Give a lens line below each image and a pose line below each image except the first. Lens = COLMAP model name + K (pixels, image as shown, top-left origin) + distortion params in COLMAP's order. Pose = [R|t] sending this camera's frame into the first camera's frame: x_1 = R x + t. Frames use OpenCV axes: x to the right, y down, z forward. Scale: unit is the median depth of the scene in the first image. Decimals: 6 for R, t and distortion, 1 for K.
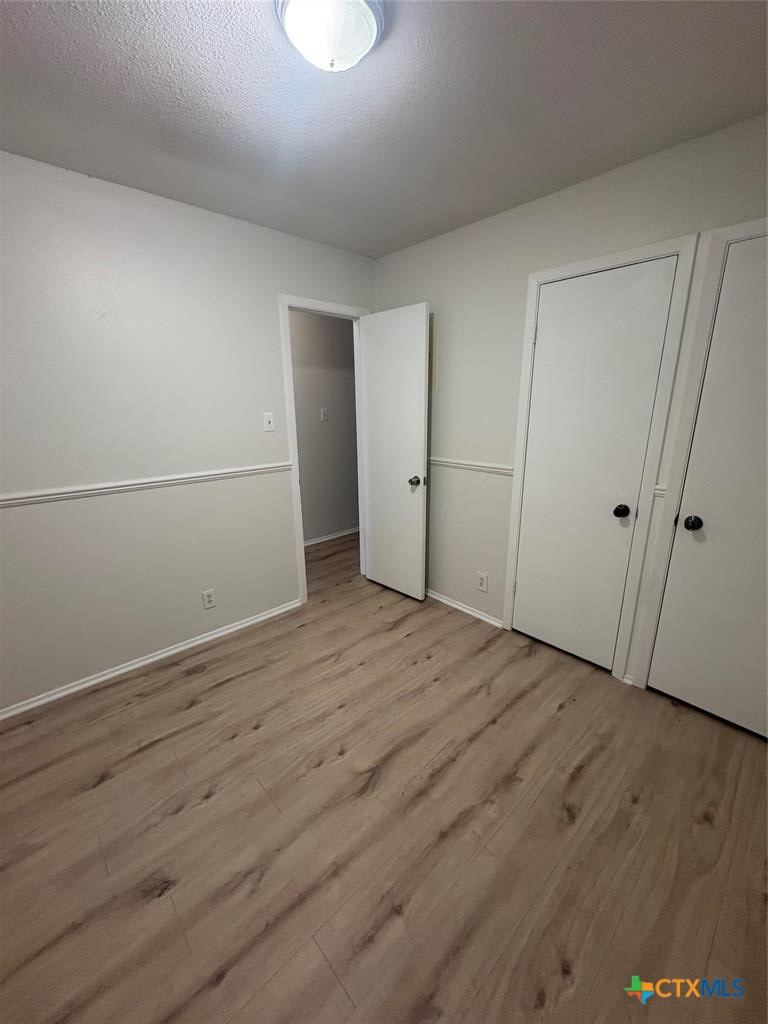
lens RADIAL K [[408.0, 0, 383.5], [0, 408.0, 512.9], [0, 0, 1]] dist [-0.000441, -0.000172]
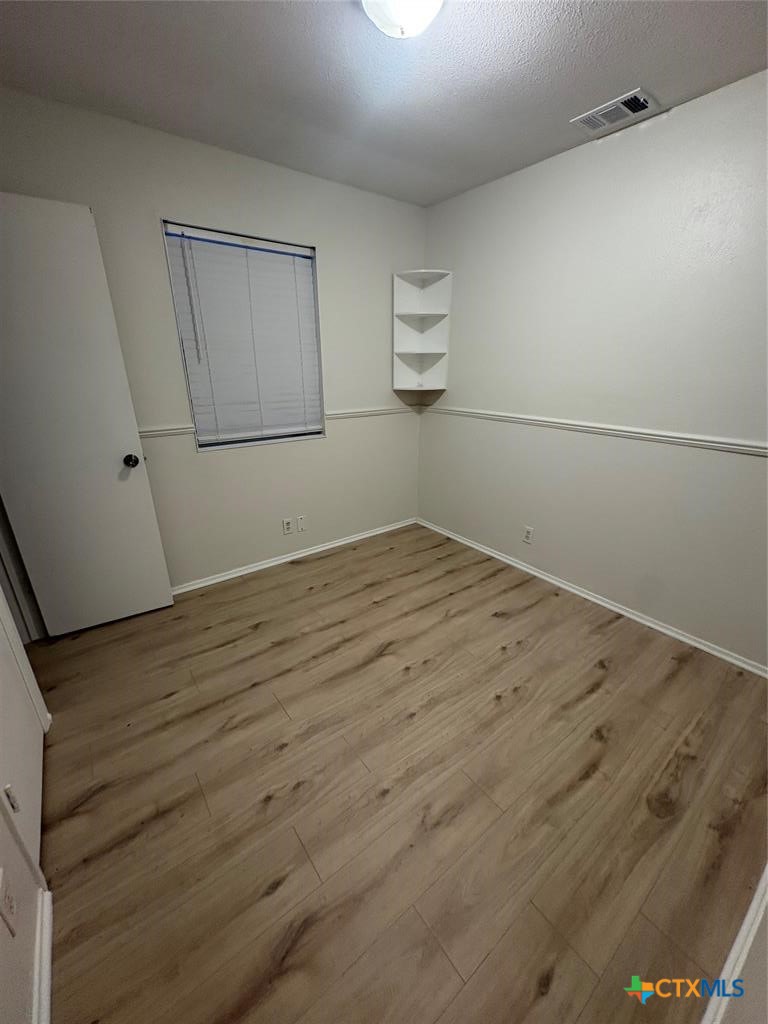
lens RADIAL K [[408.0, 0, 383.5], [0, 408.0, 512.9], [0, 0, 1]] dist [-0.000441, -0.000172]
pose [[-0.995286, -0.024259, 0.093896, -0.120694], [0.034924, 0.813586, 0.580394, -0.384319], [-0.090472, 0.580938, -0.808904, 1.522404]]
